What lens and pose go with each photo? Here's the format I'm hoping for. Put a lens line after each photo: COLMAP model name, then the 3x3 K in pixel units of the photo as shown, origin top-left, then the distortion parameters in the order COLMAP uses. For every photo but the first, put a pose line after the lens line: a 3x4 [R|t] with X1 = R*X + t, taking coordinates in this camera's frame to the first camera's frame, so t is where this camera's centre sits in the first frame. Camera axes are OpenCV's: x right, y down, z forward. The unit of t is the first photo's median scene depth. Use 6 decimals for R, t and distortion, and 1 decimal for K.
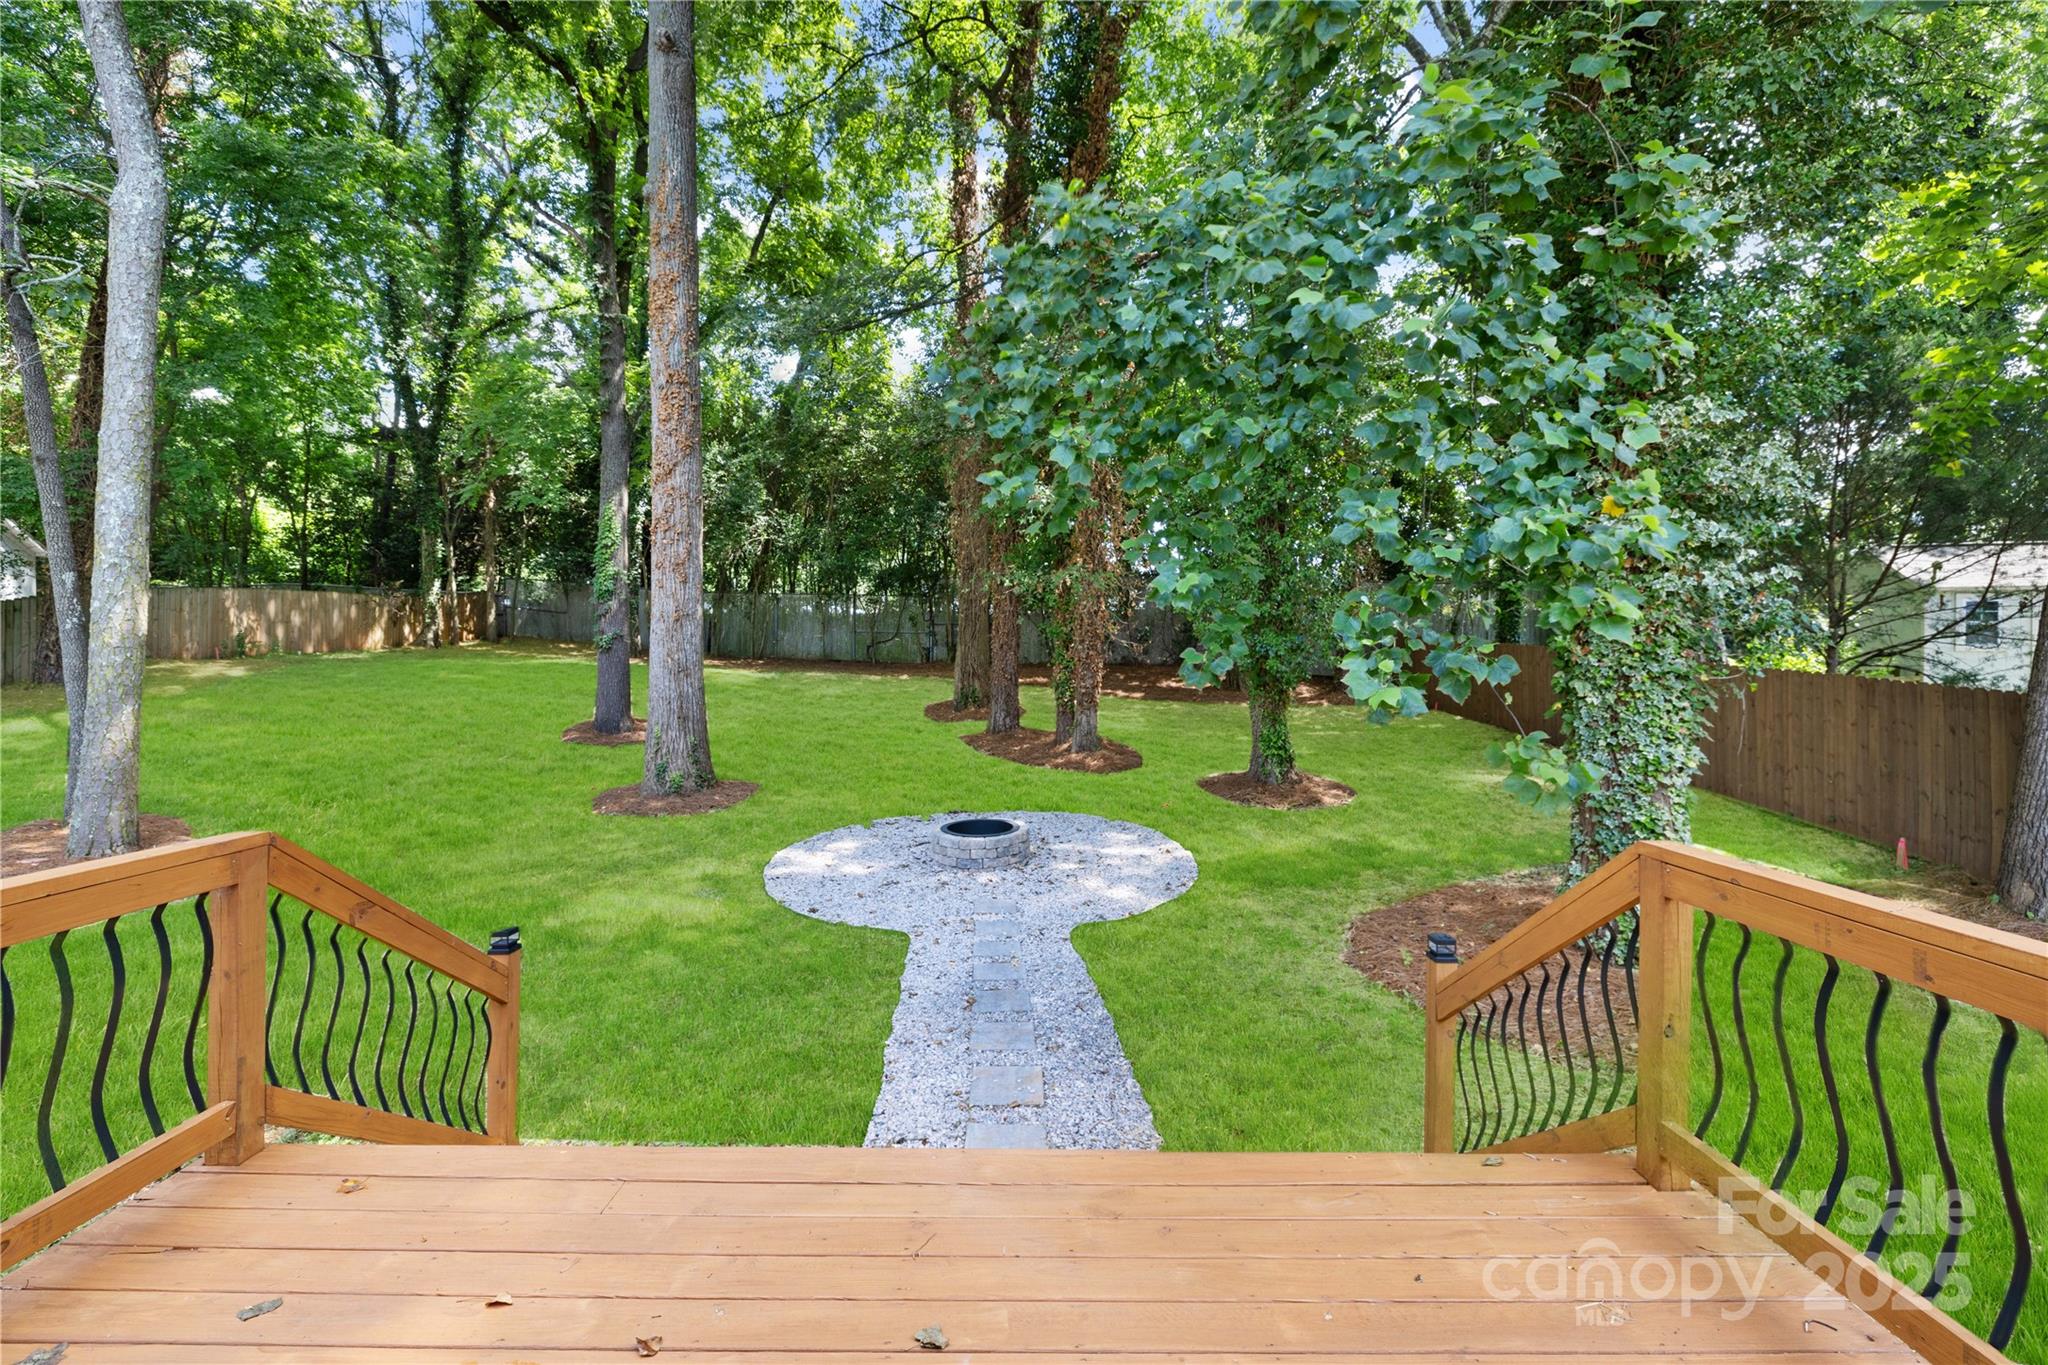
lens RADIAL K [[884.4, 0, 1025.4], [0, 884.4, 669.2], [0, 0, 1]] dist [-0.002296, 0.000255]
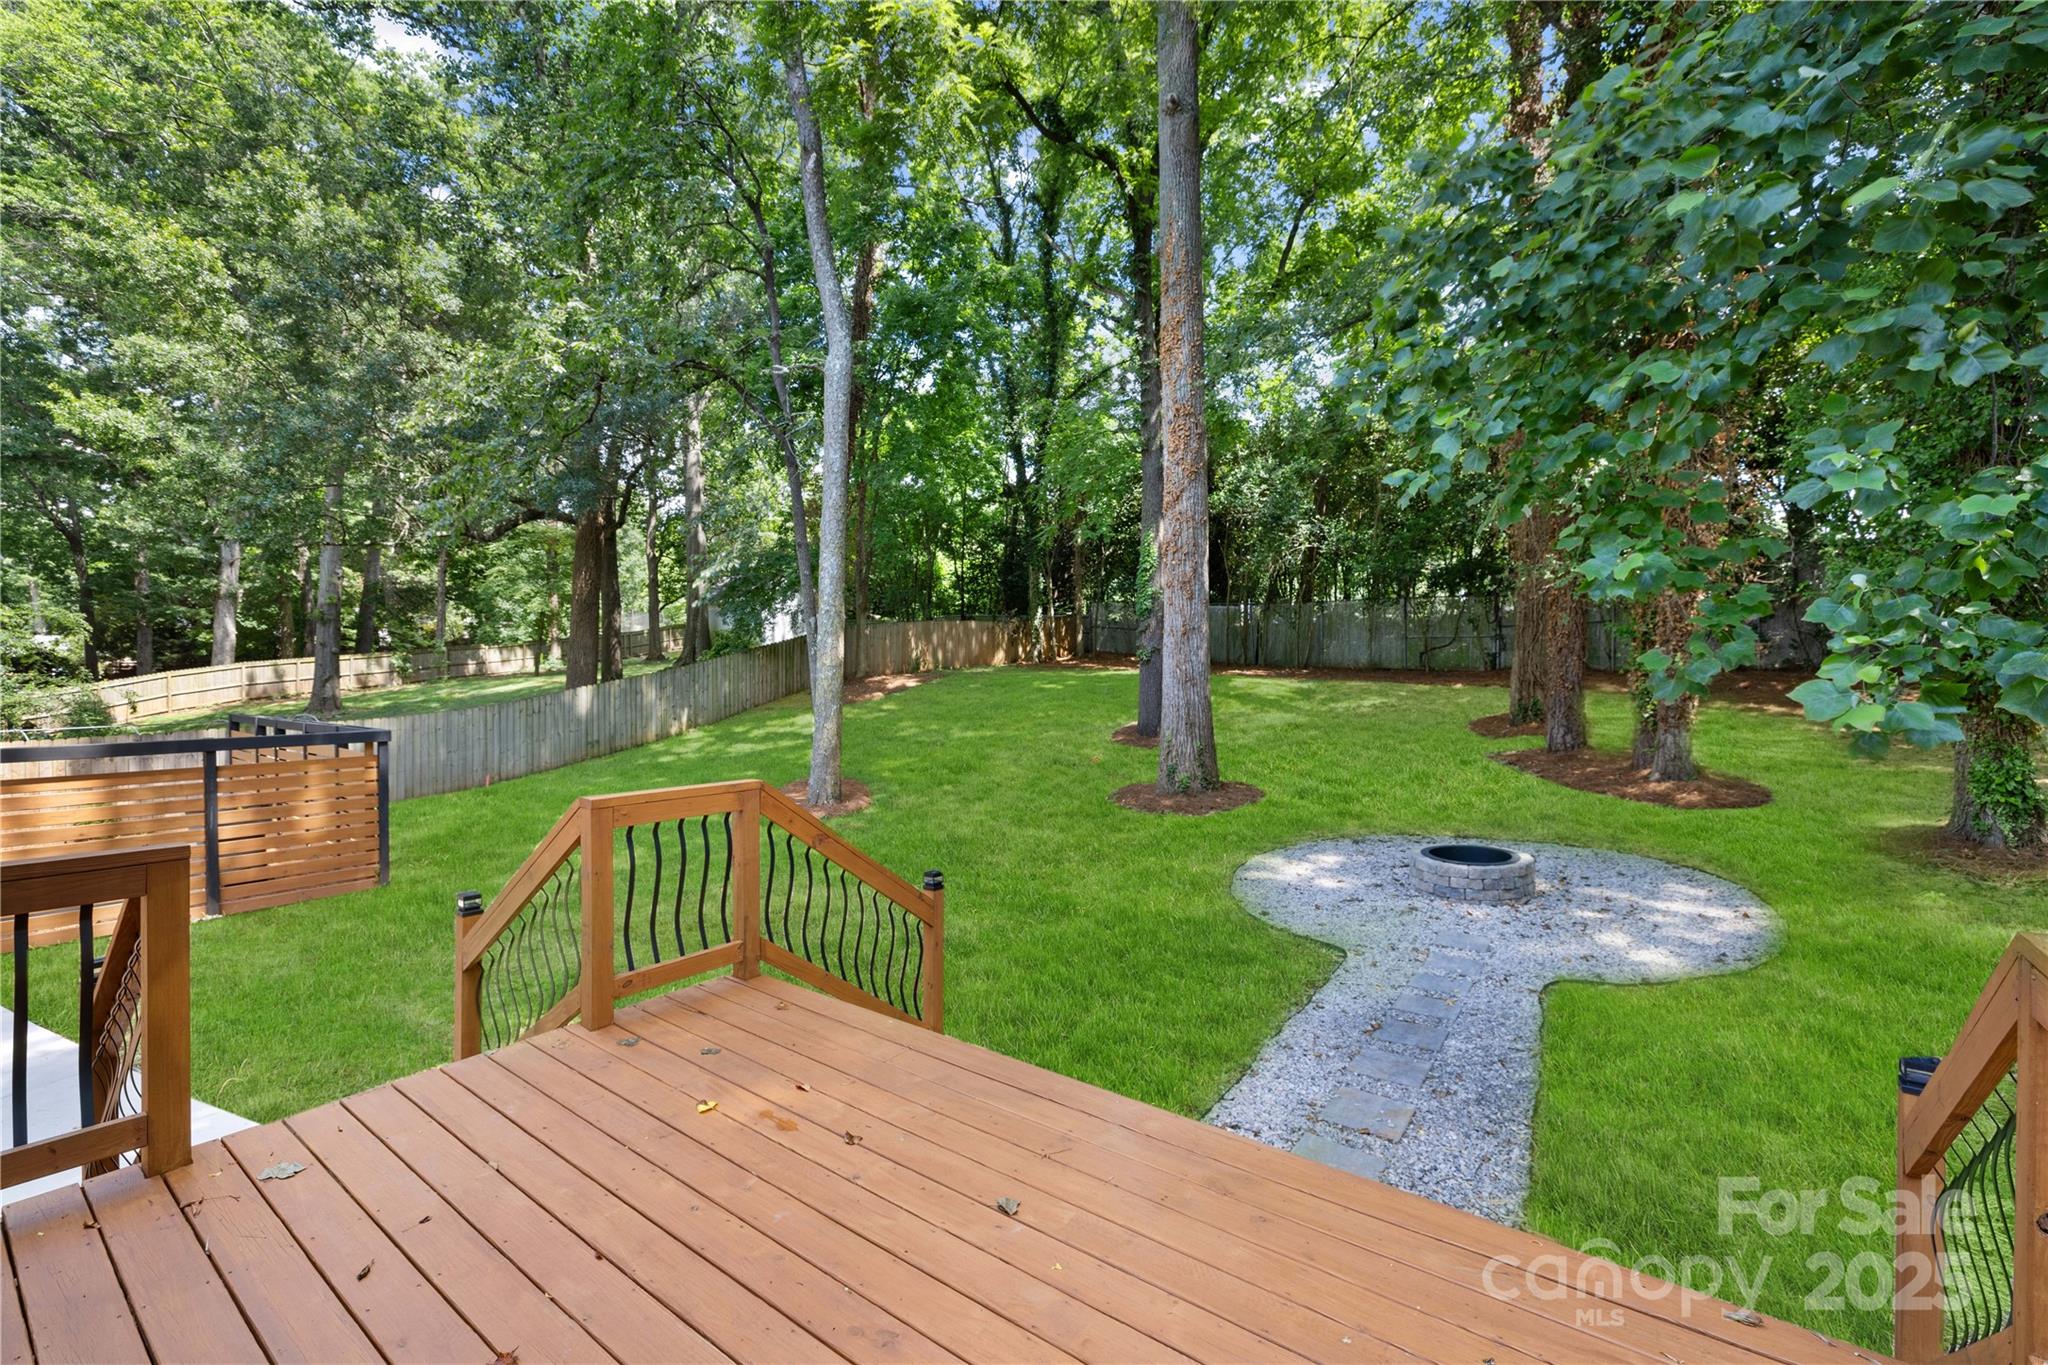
lens RADIAL K [[916.4, 0, 1024.0], [0, 916.4, 682.5], [0, 0, 1]] dist [-0.001310, 0.000281]
pose [[0.779216, -0.002828, -0.626748, 0.125729], [0.005011, 0.999986, 0.001717, 0.001018], [0.626735, -0.004479, 0.779220, -0.000891]]
